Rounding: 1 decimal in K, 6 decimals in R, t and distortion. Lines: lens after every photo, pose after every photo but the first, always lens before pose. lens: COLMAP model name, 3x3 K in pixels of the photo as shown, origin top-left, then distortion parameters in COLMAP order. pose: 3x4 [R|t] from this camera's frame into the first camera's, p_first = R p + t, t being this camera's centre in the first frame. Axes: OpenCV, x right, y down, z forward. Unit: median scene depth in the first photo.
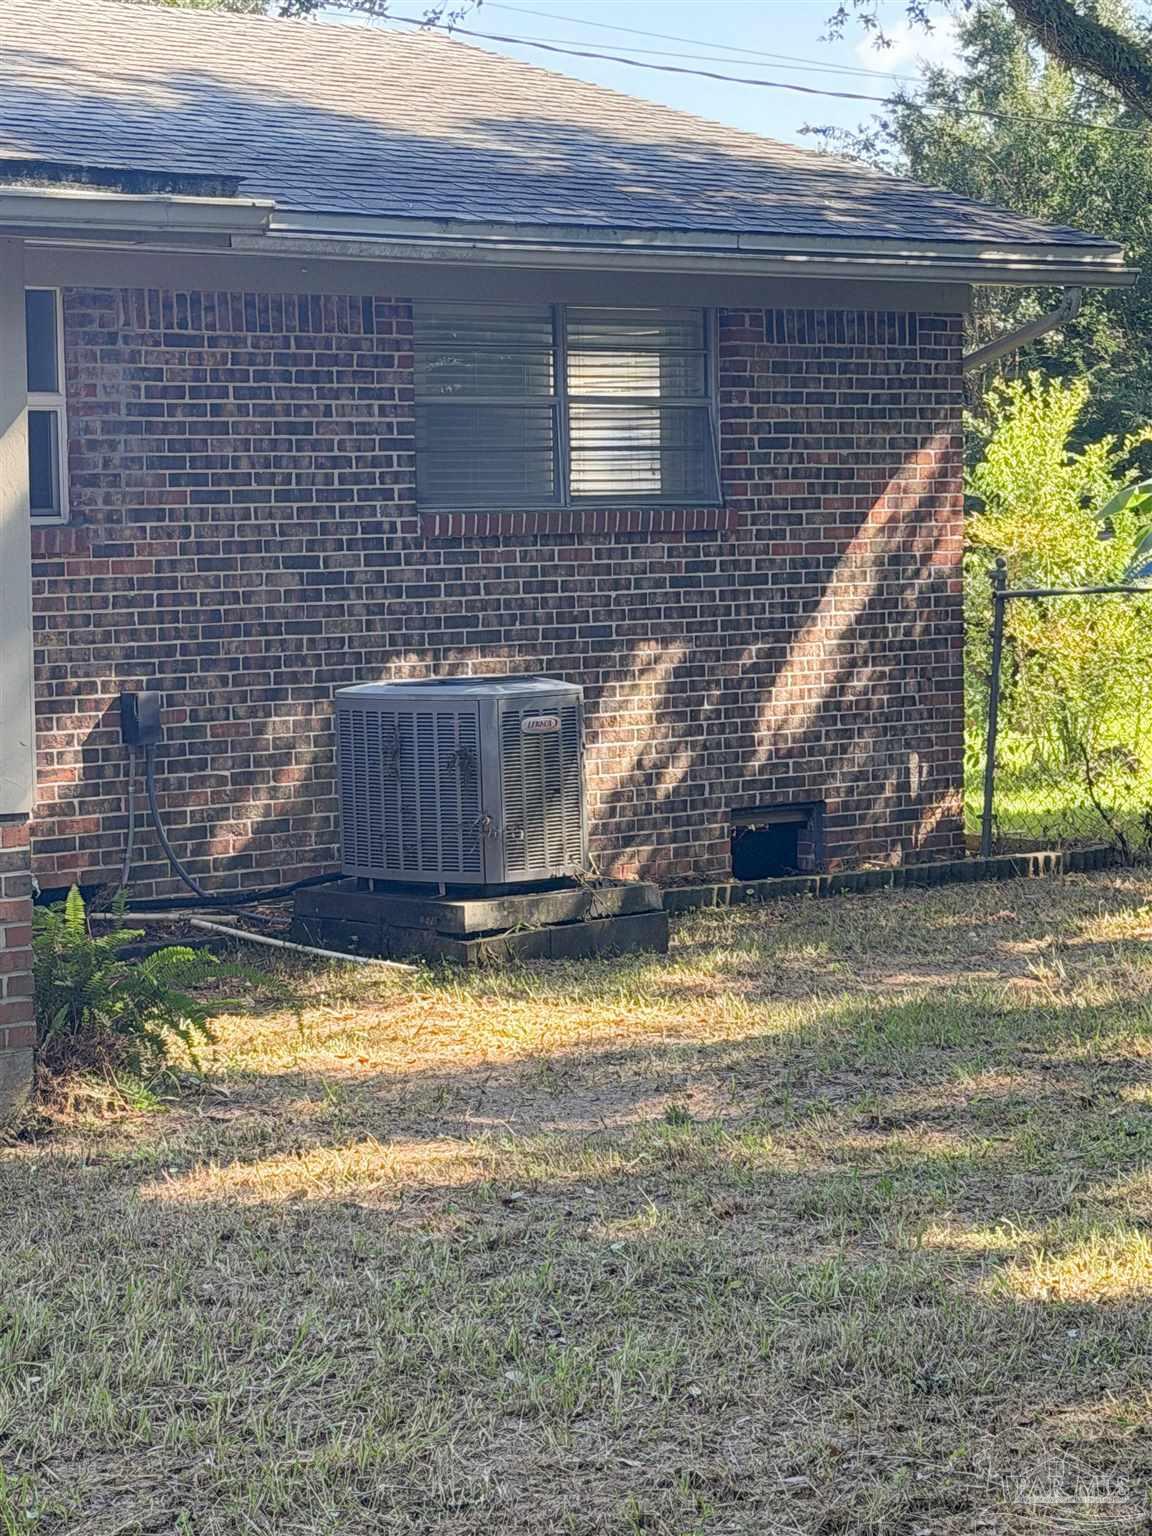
lens RADIAL K [[3877.5, 0, 579.2], [0, 3877.5, 769.4], [0, 0, 1]] dist [0.113366, 0.792475]
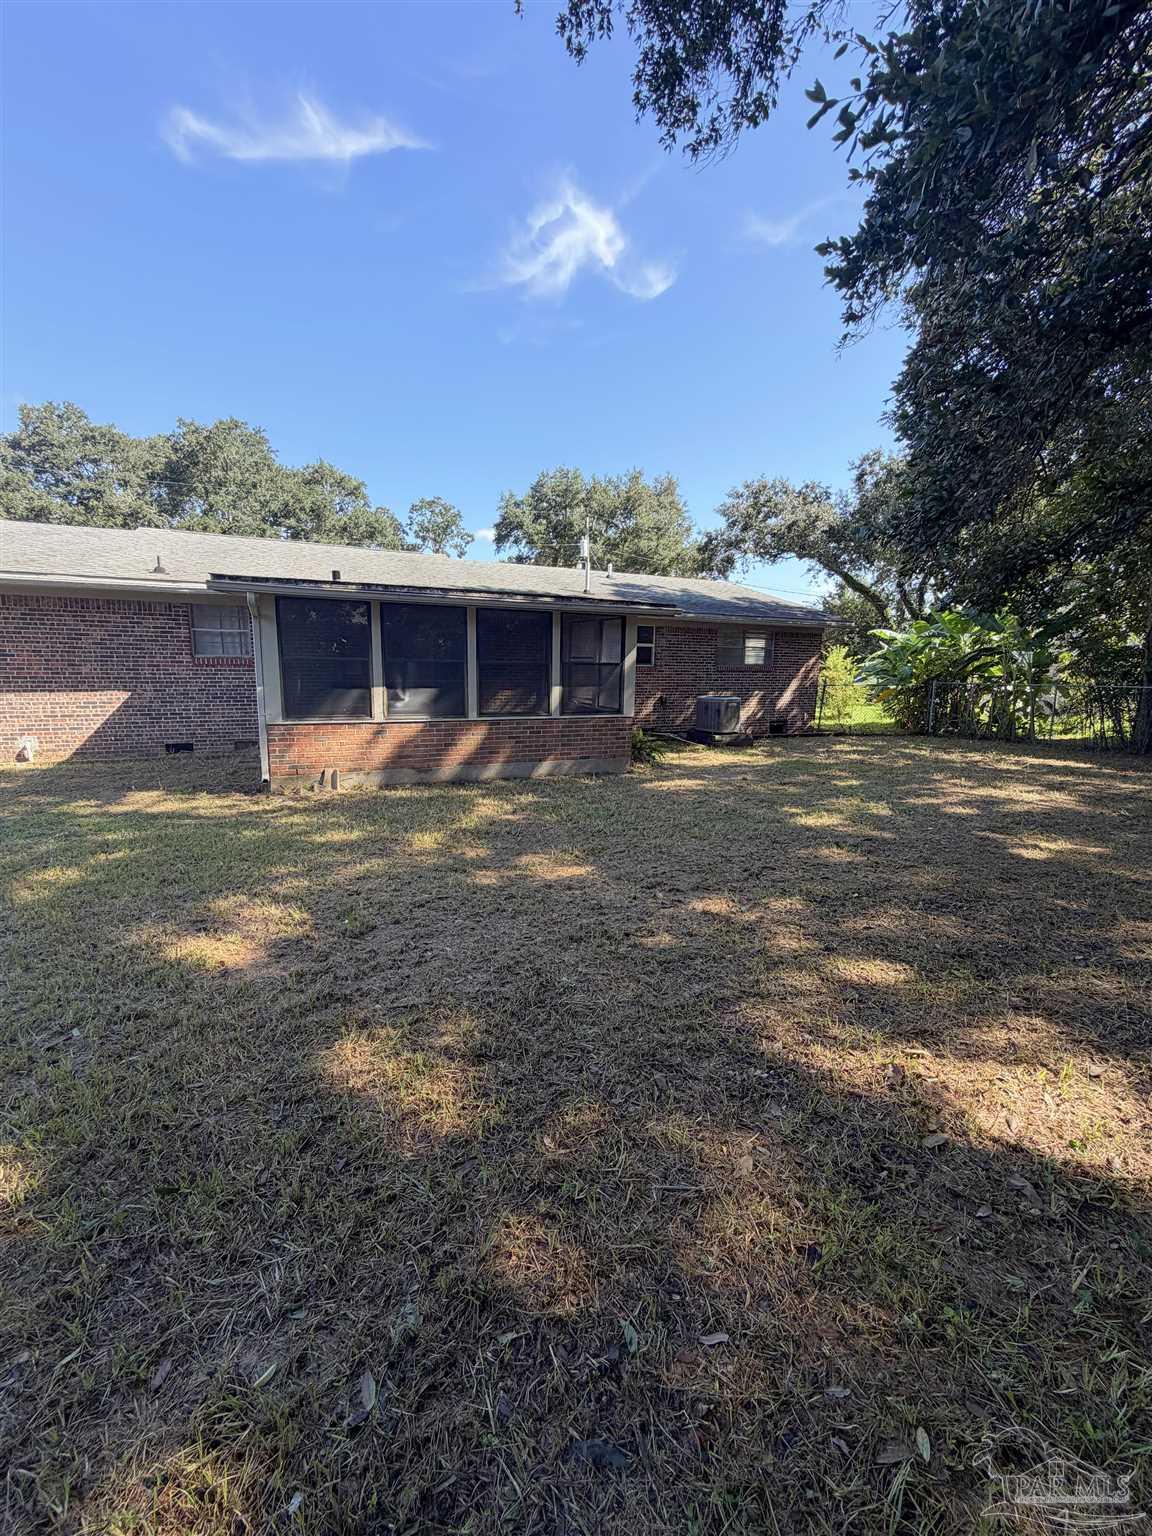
lens RADIAL K [[613.9, 0, 573.2], [0, 613.9, 763.3], [0, 0, 1]] dist [-0.001266, 0.000334]
pose [[0.956823, 0.078775, -0.279794, 0.022673], [-0.052026, 0.993445, 0.101784, -0.005467], [0.285978, -0.082833, 0.954649, 0.065891]]
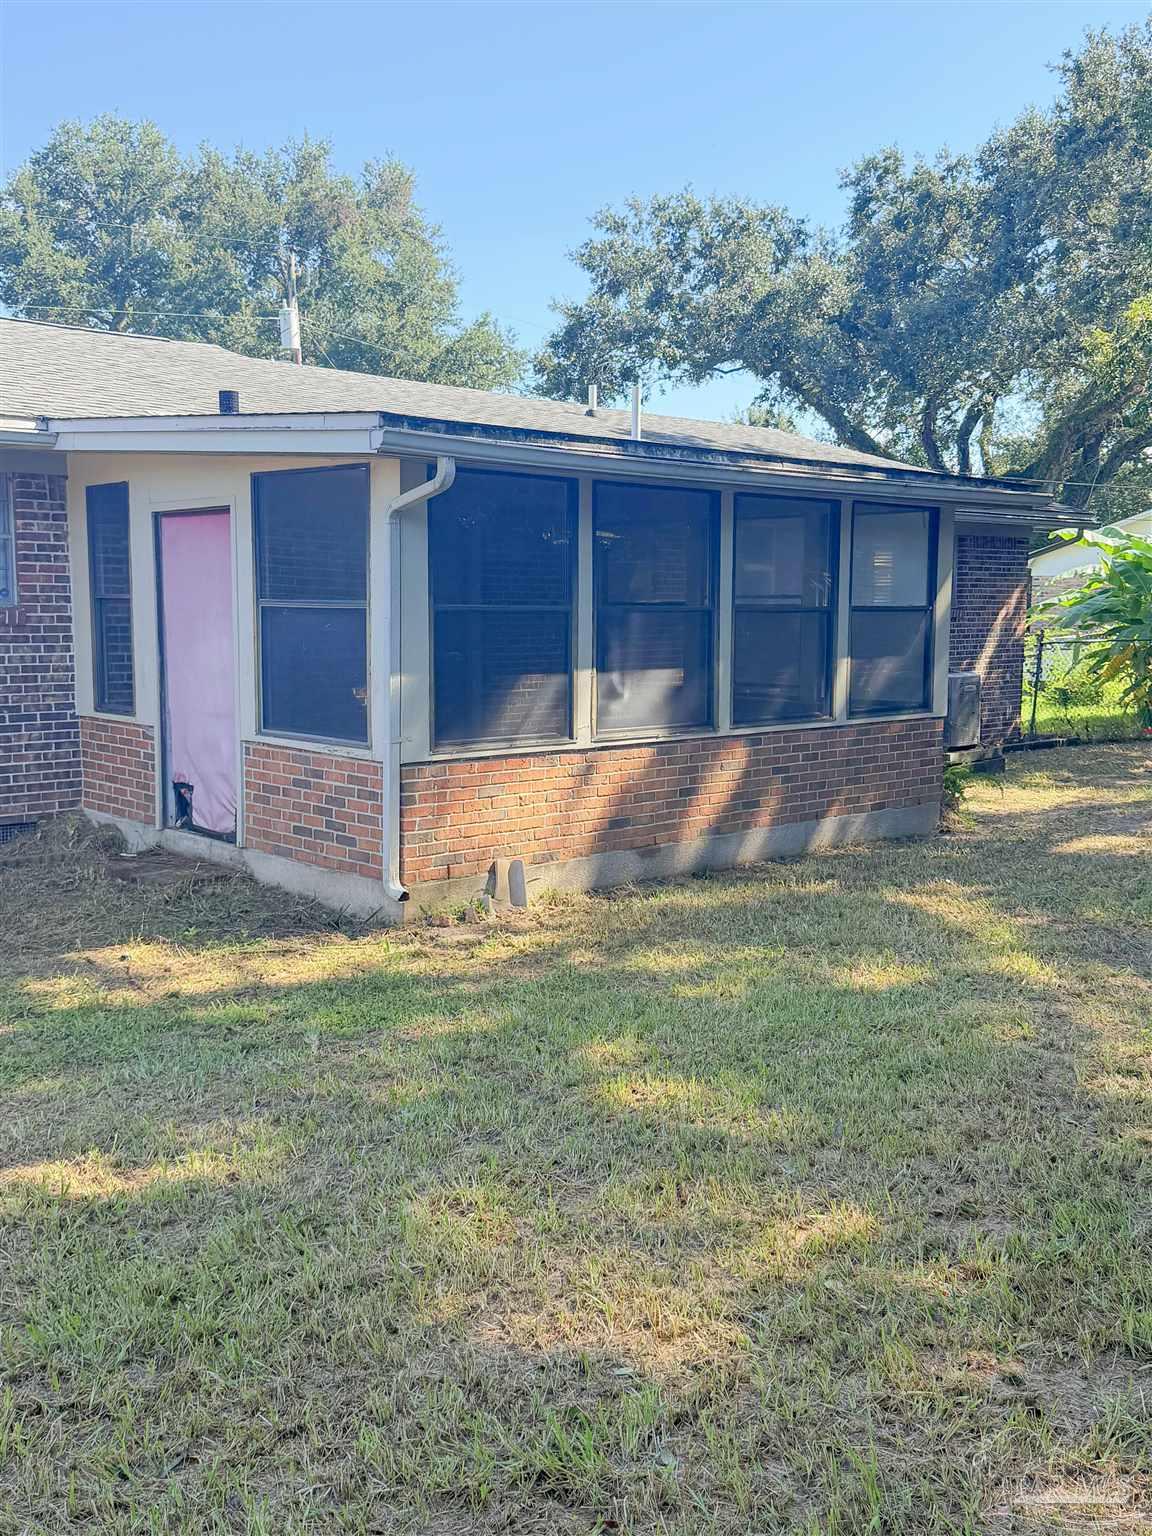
lens RADIAL K [[1516.3, 0, 576.1], [0, 1516.3, 770.9], [0, 0, 1]] dist [0.028659, -0.004442]
pose [[0.998919, 0.012697, 0.044725, -0.297343], [-0.014492, 0.999092, 0.040056, 0.006575], [-0.044176, -0.040661, 0.998196, -0.049966]]
